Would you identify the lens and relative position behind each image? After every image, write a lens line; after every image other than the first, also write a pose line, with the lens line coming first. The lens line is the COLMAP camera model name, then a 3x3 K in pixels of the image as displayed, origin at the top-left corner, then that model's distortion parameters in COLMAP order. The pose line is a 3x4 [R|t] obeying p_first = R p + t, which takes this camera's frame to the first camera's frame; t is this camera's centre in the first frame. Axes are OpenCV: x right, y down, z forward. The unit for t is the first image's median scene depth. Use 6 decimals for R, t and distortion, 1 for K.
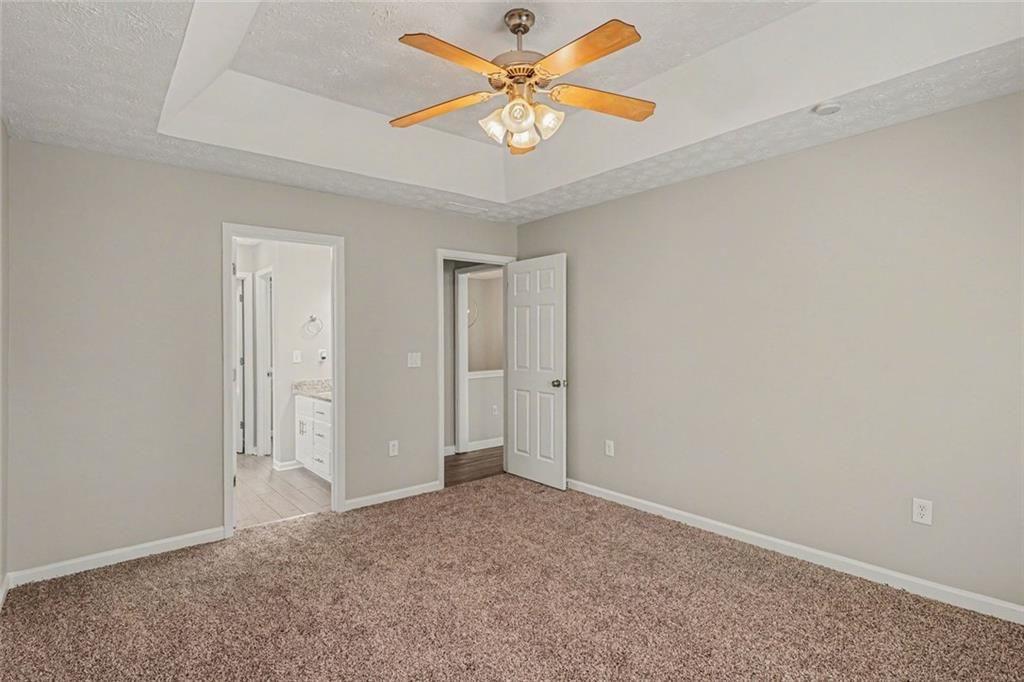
lens RADIAL K [[508.5, 0, 512.0], [0, 508.5, 341.0], [0, 0, 1]] dist [0.000236, 0.000629]
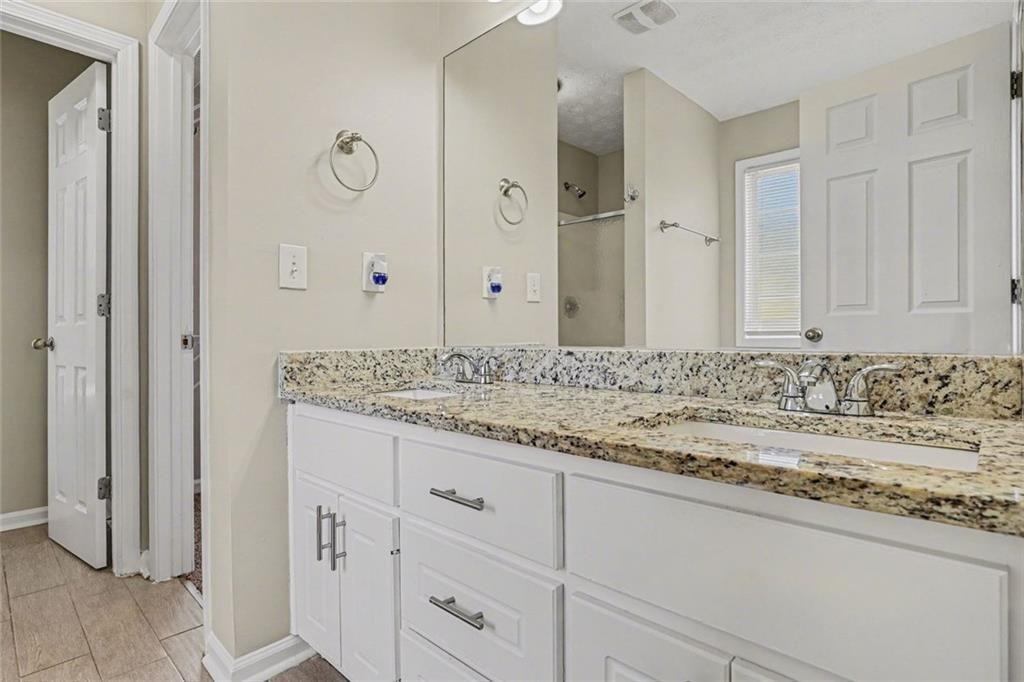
lens RADIAL K [[491.6, 0, 512.0], [0, 491.6, 341.0], [0, 0, 1]] dist [-0.000536, 0.000180]
pose [[0.991958, 0.002833, 0.126539, -0.302027], [-0.003649, 0.999974, 0.006221, 0.062666], [-0.126518, -0.006633, 0.991942, 0.641747]]
